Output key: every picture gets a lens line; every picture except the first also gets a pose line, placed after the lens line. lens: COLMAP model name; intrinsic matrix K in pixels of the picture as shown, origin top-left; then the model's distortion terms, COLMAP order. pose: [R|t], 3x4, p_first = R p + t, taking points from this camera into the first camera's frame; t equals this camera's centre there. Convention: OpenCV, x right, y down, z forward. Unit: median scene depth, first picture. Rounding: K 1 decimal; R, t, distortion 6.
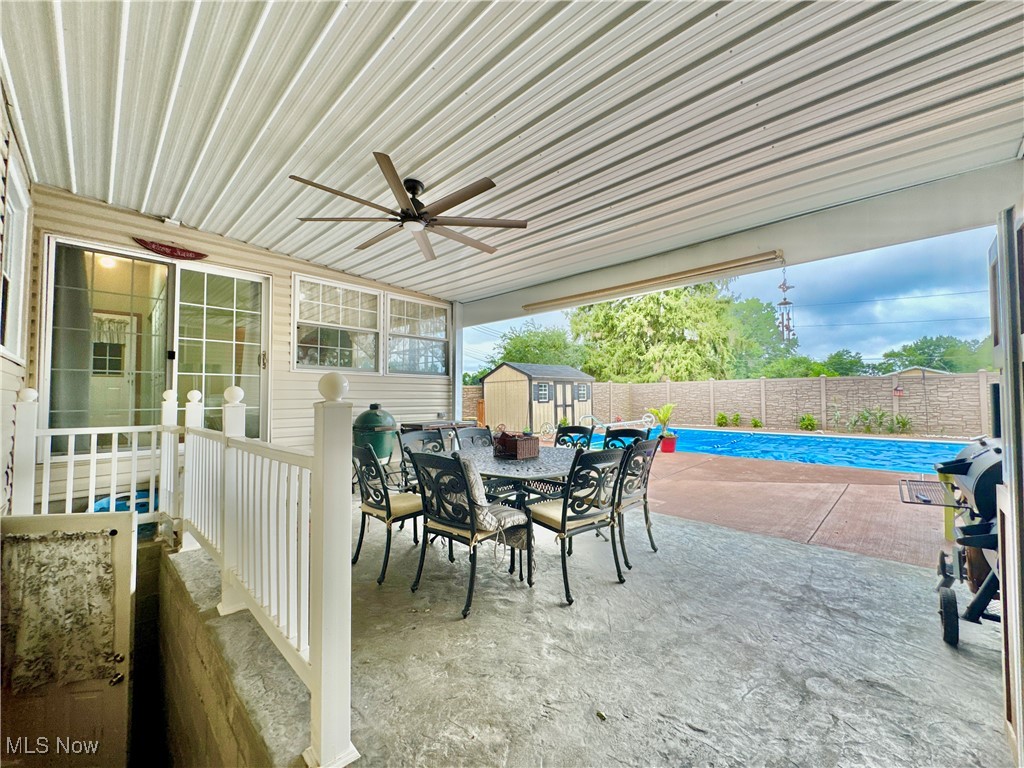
lens RADIAL K [[409.7, 0, 514.7], [0, 409.7, 383.0], [0, 0, 1]] dist [-0.002521, -0.000561]
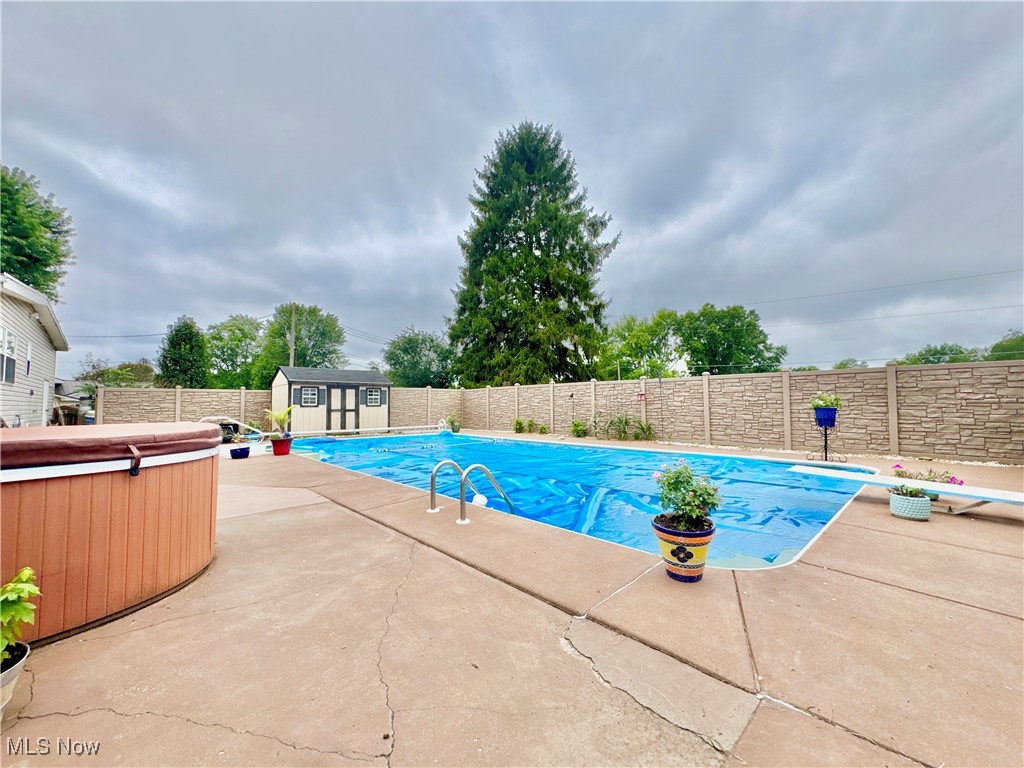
lens RADIAL K [[409.7, 0, 511.1], [0, 409.7, 384.2], [0, 0, 1]] dist [-0.002521, -0.000561]
pose [[0.999579, 0.001751, -0.028977, 0.540482], [-0.002312, 0.999810, -0.019366, 0.010095], [0.028938, 0.019425, 0.999392, 0.027228]]
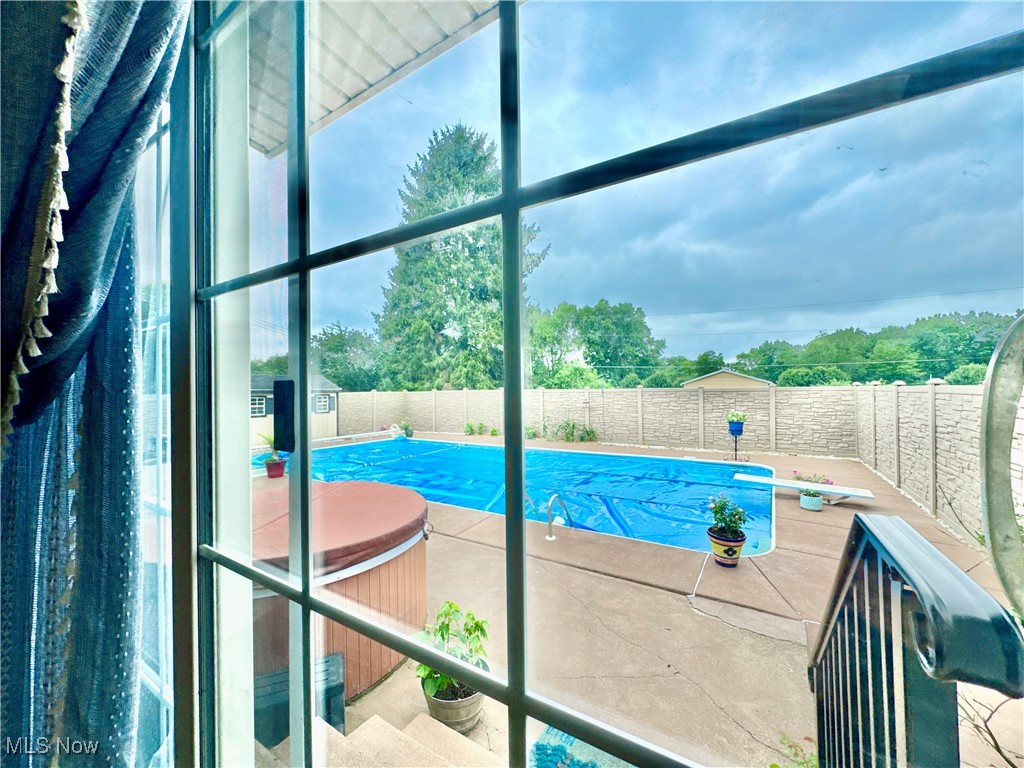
lens RADIAL K [[409.7, 0, 514.6], [0, 409.7, 384.2], [0, 0, 1]] dist [-0.002521, -0.000561]
pose [[0.975945, -0.000555, 0.218015, 0.410480], [-0.002541, 0.999900, 0.013921, -0.039290], [-0.218001, -0.014140, 0.975846, -0.039773]]
